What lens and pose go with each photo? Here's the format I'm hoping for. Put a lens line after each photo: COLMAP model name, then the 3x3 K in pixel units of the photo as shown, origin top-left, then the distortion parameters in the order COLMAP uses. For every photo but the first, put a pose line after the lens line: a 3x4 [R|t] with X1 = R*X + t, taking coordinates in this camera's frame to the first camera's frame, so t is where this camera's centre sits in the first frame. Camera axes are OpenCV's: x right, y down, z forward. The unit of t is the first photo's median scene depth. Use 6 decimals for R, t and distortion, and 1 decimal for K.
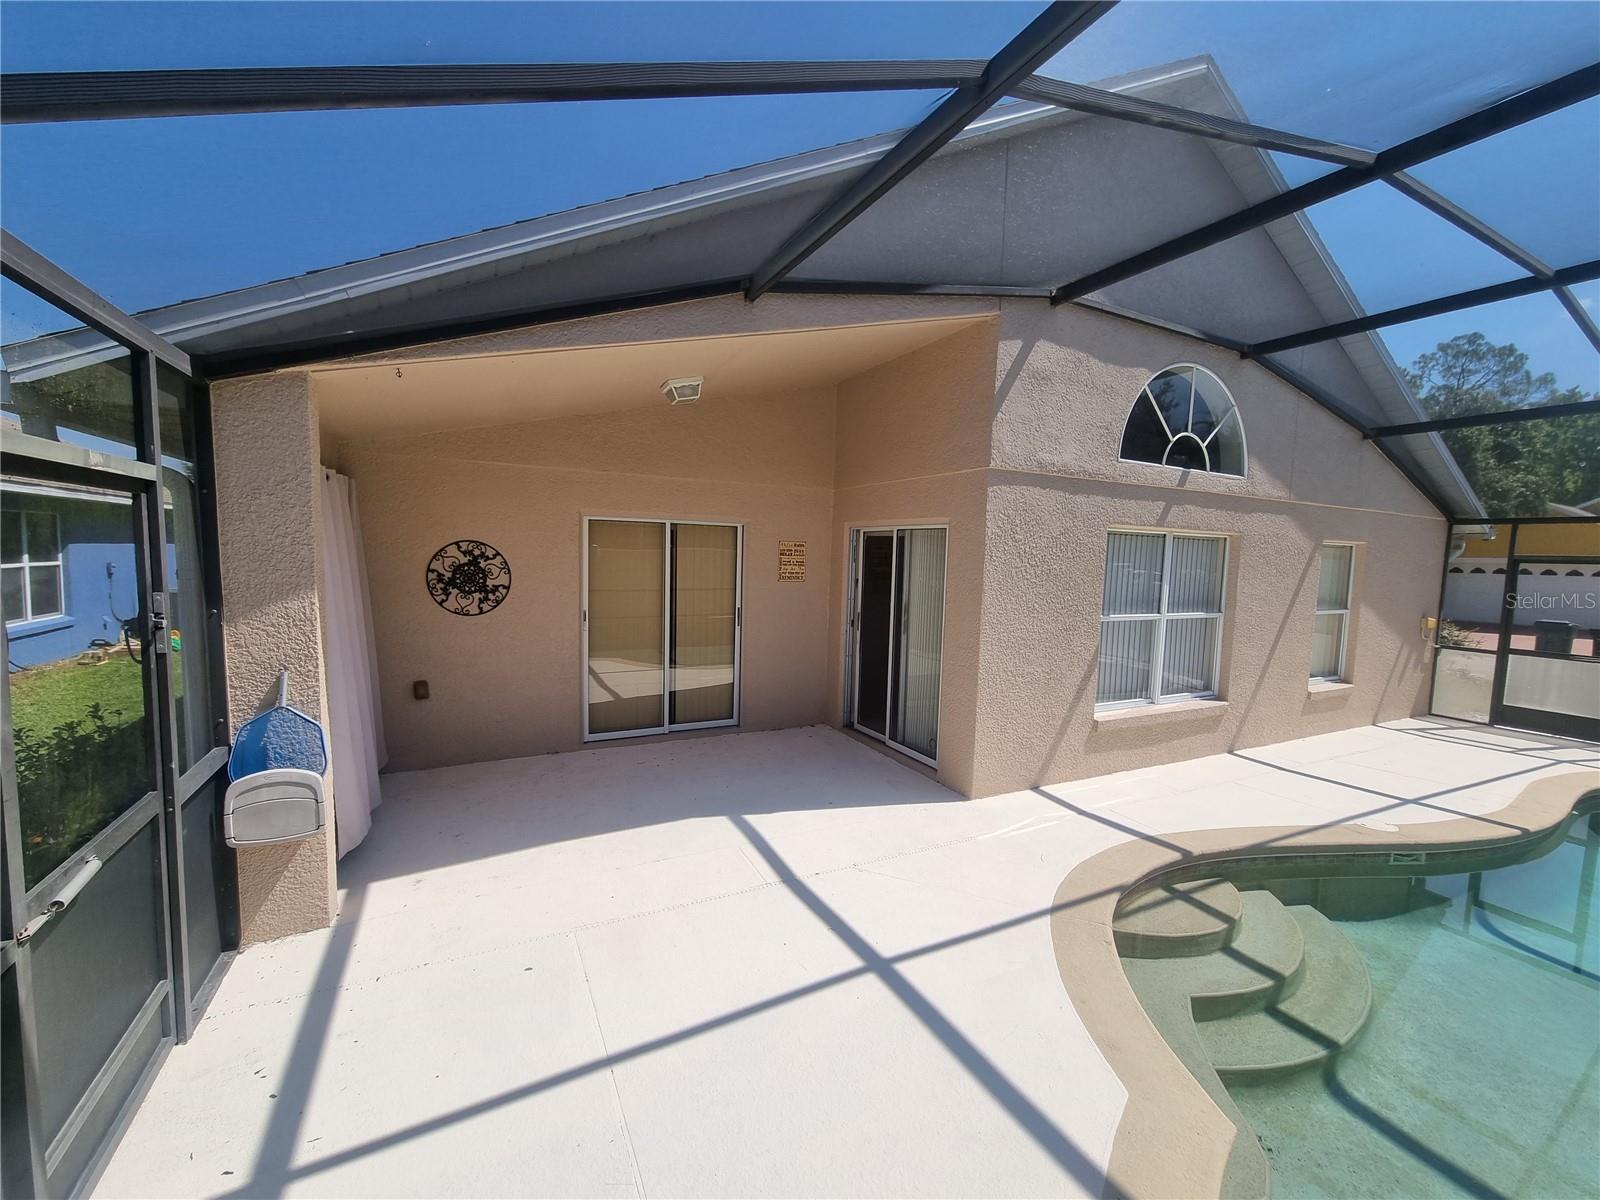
lens RADIAL K [[655.7, 0, 802.3], [0, 655.7, 601.1], [0, 0, 1]] dist [0.001471, -0.001484]
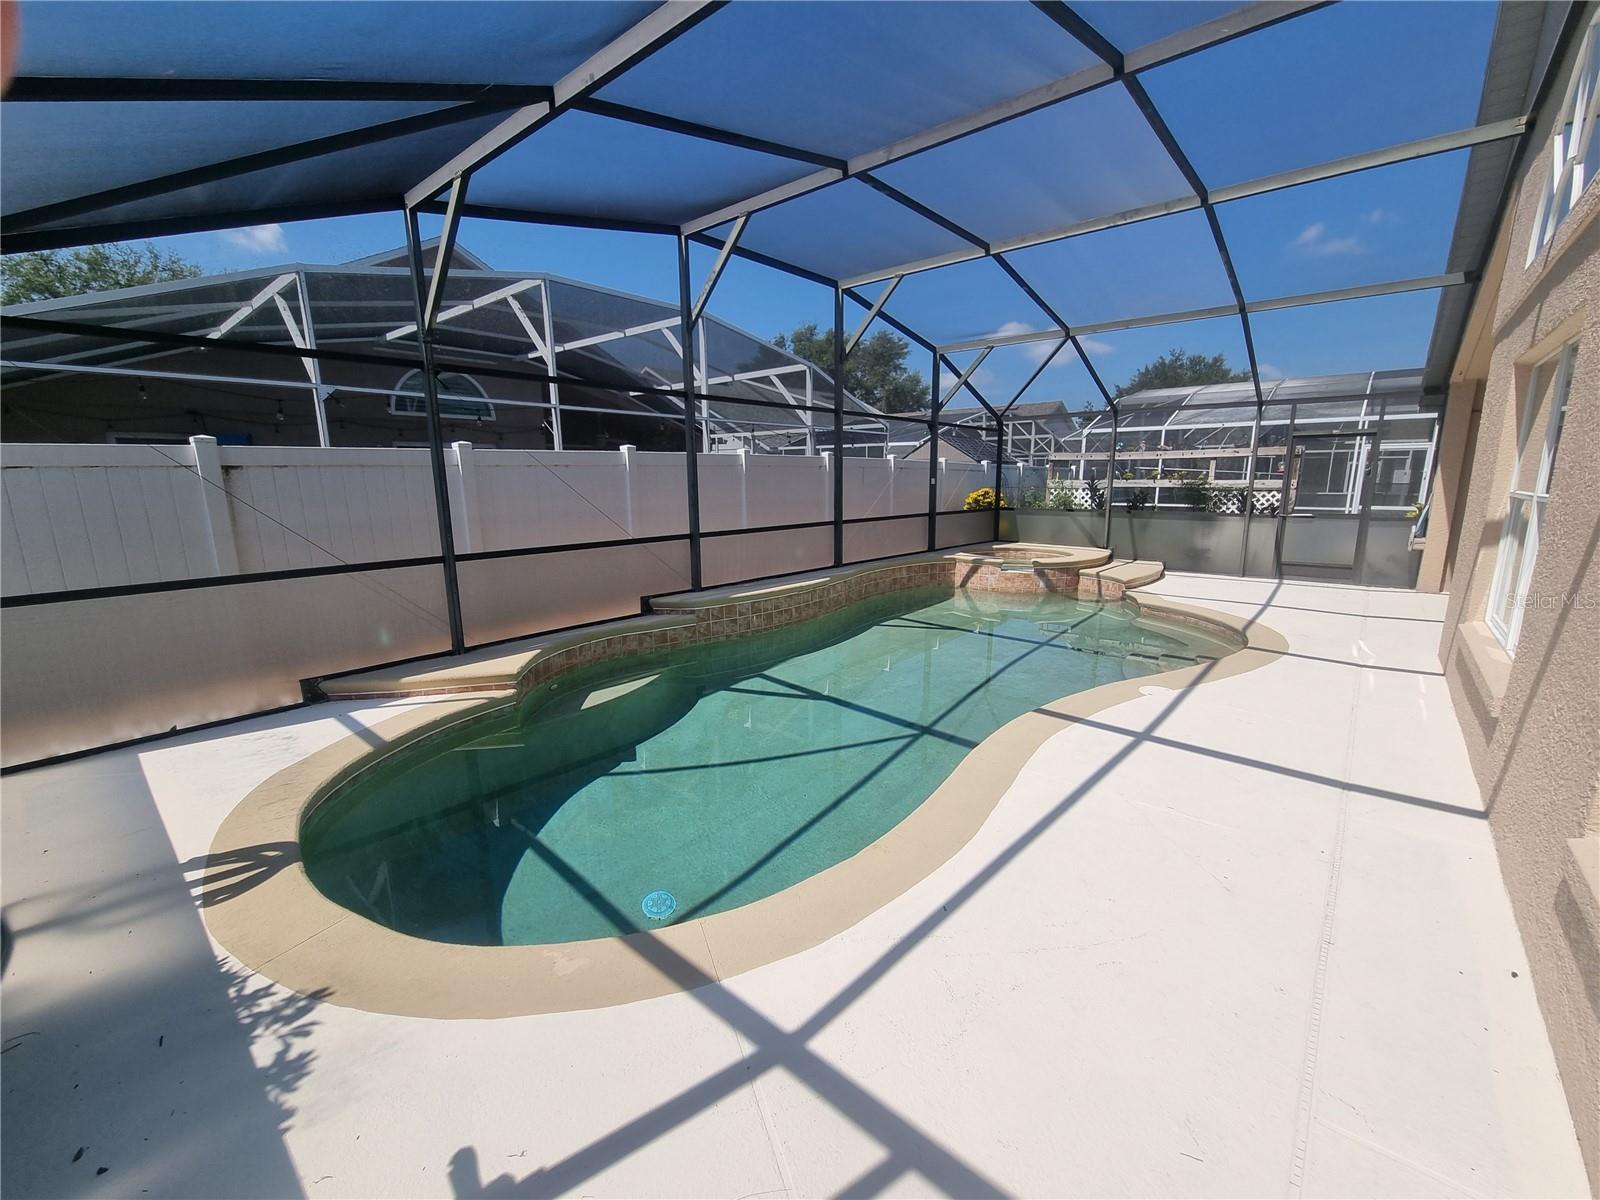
lens RADIAL K [[655.7, 0, 810.7], [0, 655.7, 609.8], [0, 0, 1]] dist [0.001471, -0.001484]
pose [[-0.926744, 0.048270, -0.372579, 1.414894], [-0.053212, 0.964849, 0.257361, 0.001530], [0.371906, 0.258333, -0.891600, 1.359951]]
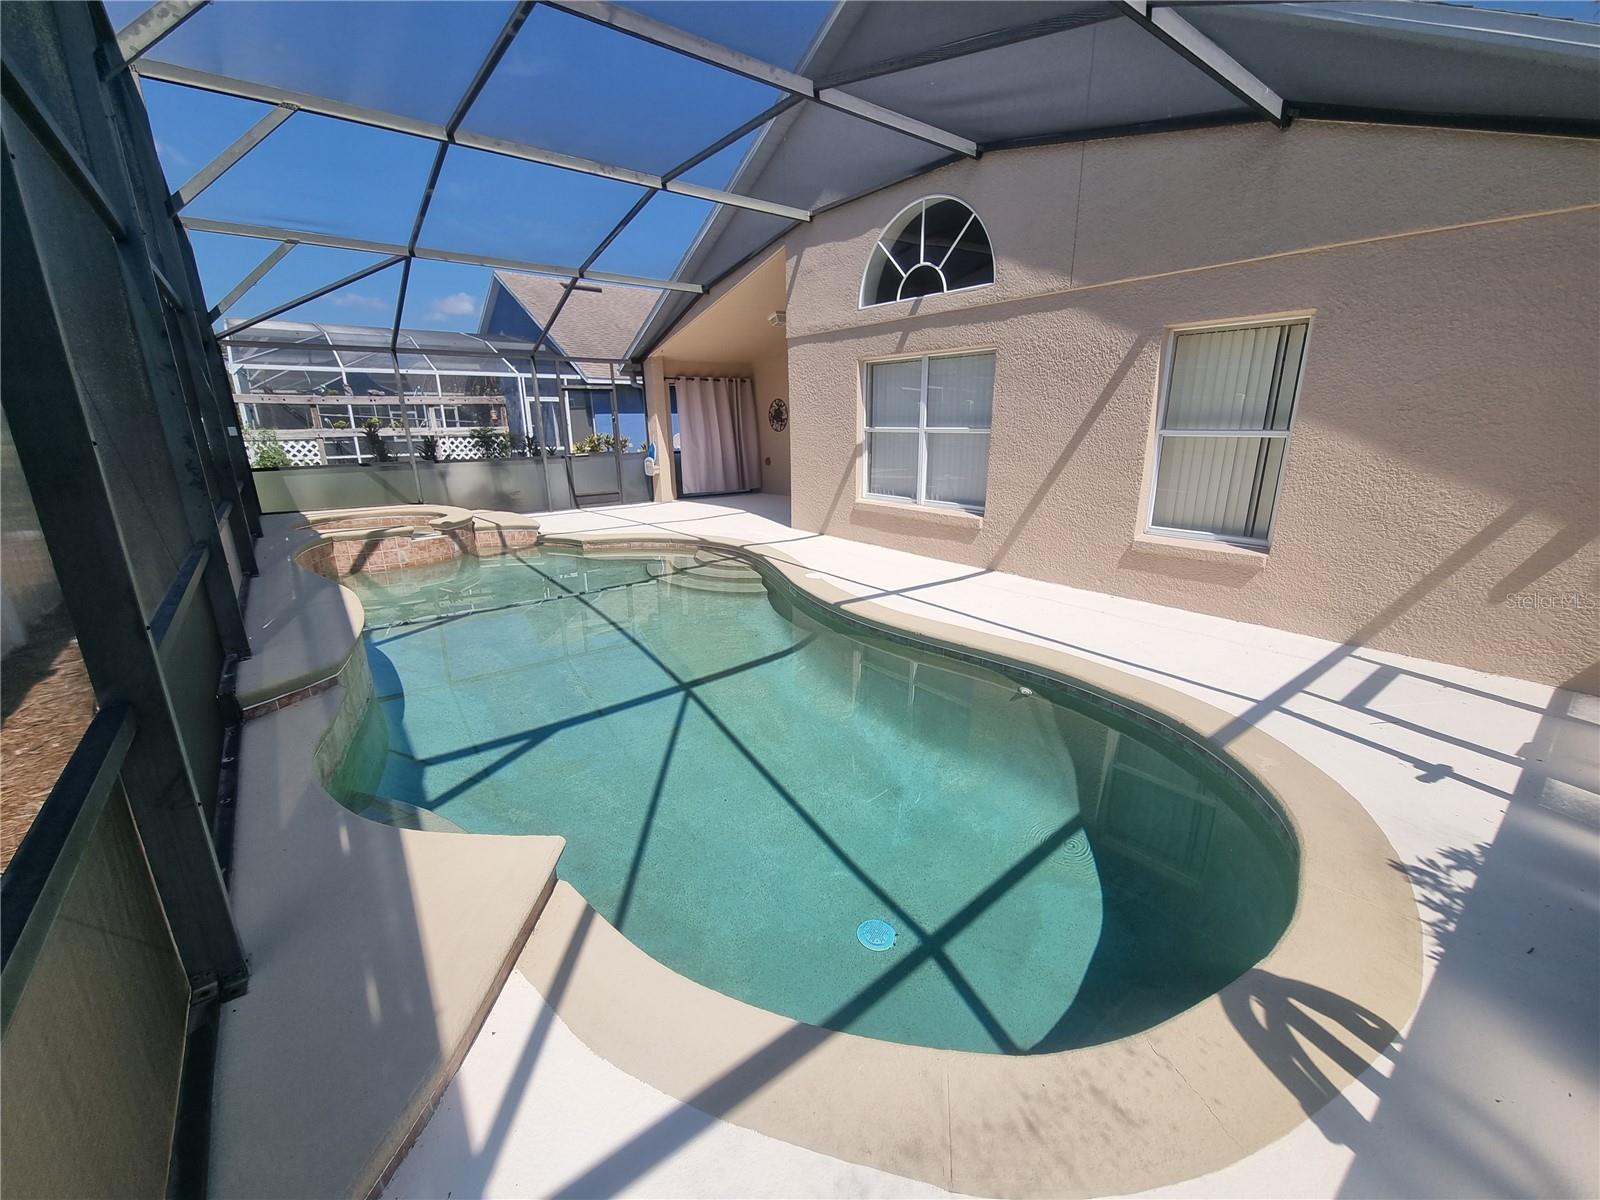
lens RADIAL K [[655.7, 0, 810.1], [0, 655.7, 600.5], [0, 0, 1]] dist [0.001471, -0.001484]
pose [[0.187071, 0.230509, -0.954919, 1.801022], [-0.061080, 0.972928, 0.222891, 0.075106], [0.980446, 0.016630, 0.196086, 0.597677]]
